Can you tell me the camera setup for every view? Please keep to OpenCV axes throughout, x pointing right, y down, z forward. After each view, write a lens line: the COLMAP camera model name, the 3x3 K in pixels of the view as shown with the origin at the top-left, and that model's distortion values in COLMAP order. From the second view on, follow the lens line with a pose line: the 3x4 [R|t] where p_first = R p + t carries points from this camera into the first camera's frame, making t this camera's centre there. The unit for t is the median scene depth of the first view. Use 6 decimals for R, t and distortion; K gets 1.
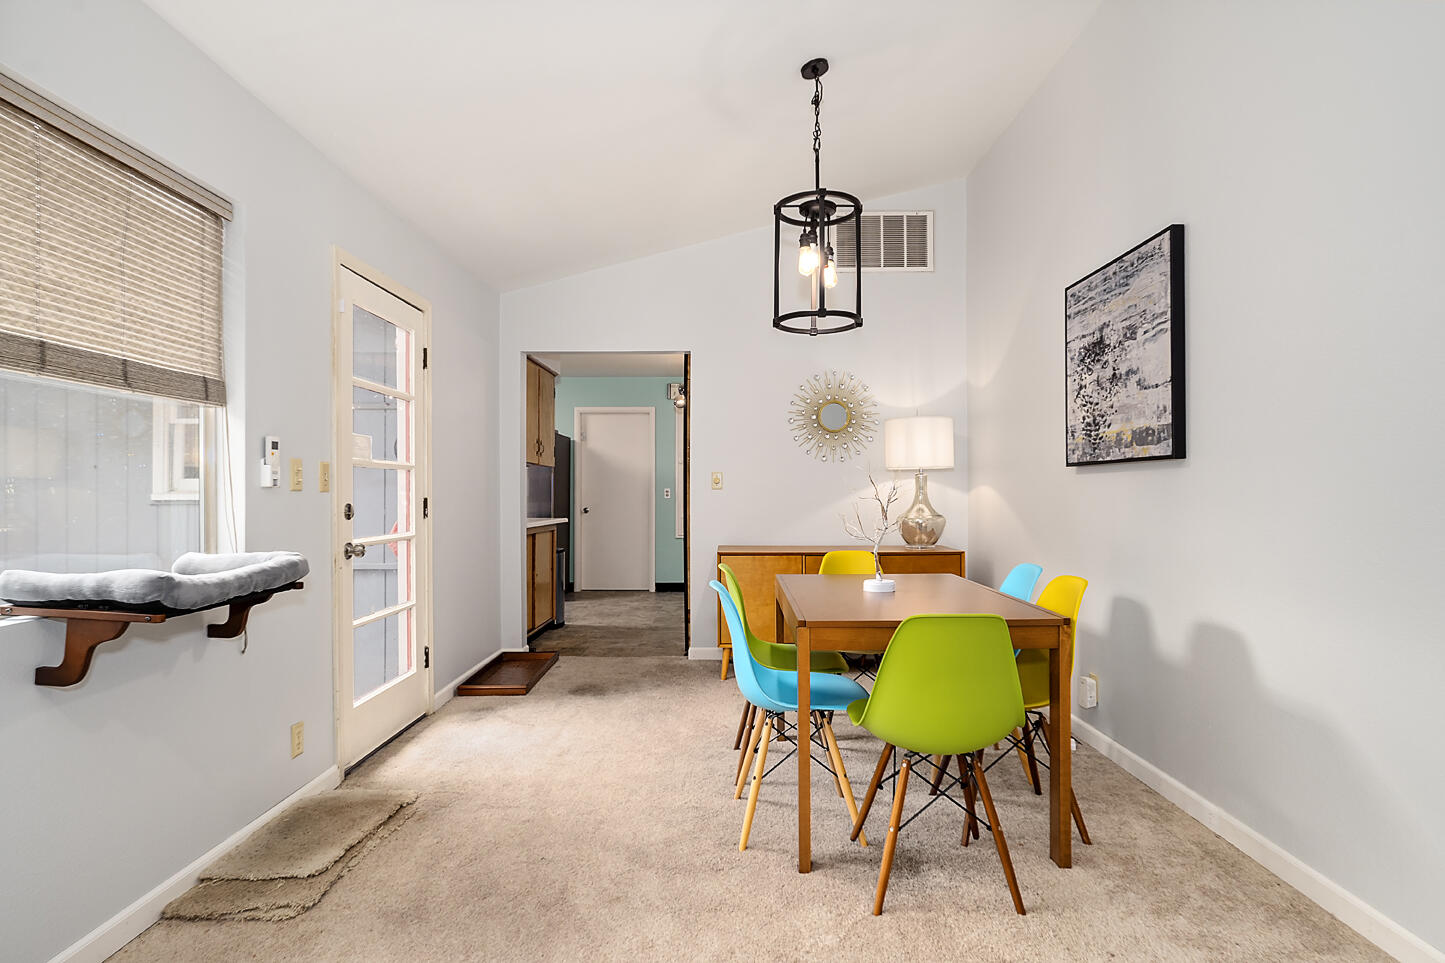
lens RADIAL K [[755.0, 0, 728.8], [0, 755.0, 489.9], [0, 0, 1]] dist [-0.043217, 0.029359]
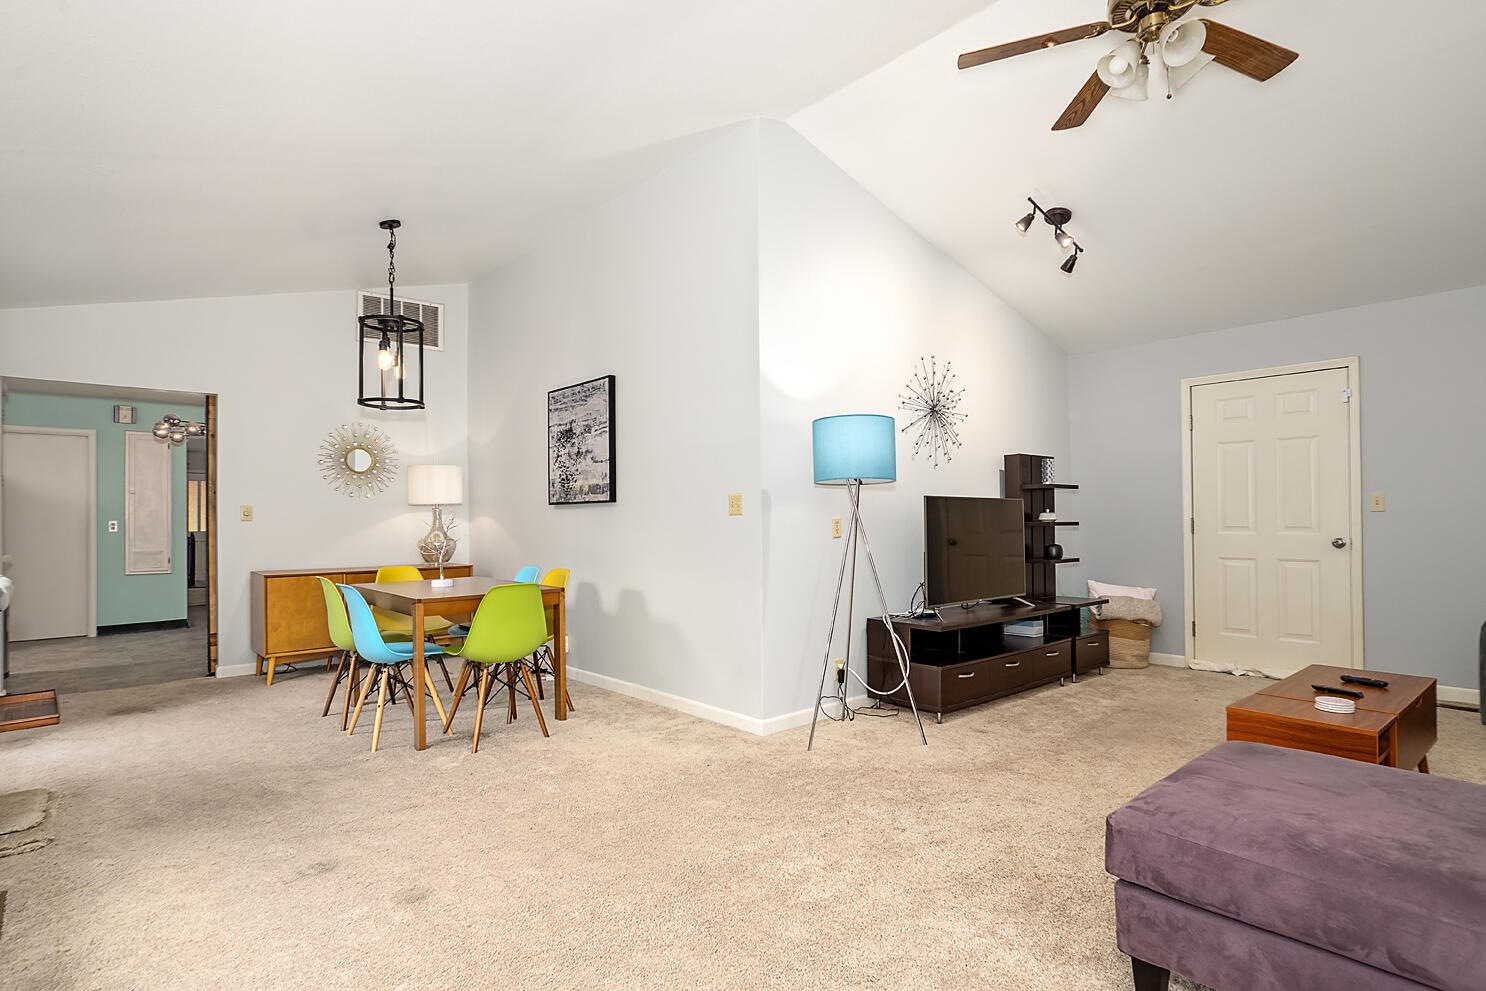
lens RADIAL K [[776.4, 0, 749.5], [0, 776.4, 504.2], [0, 0, 1]] dist [-0.043217, 0.029359]
pose [[0.744172, 0.005642, 0.667964, -0.377875], [0.007321, 0.999835, -0.016602, -0.002538], [-0.667948, 0.017245, 0.744008, -0.578789]]
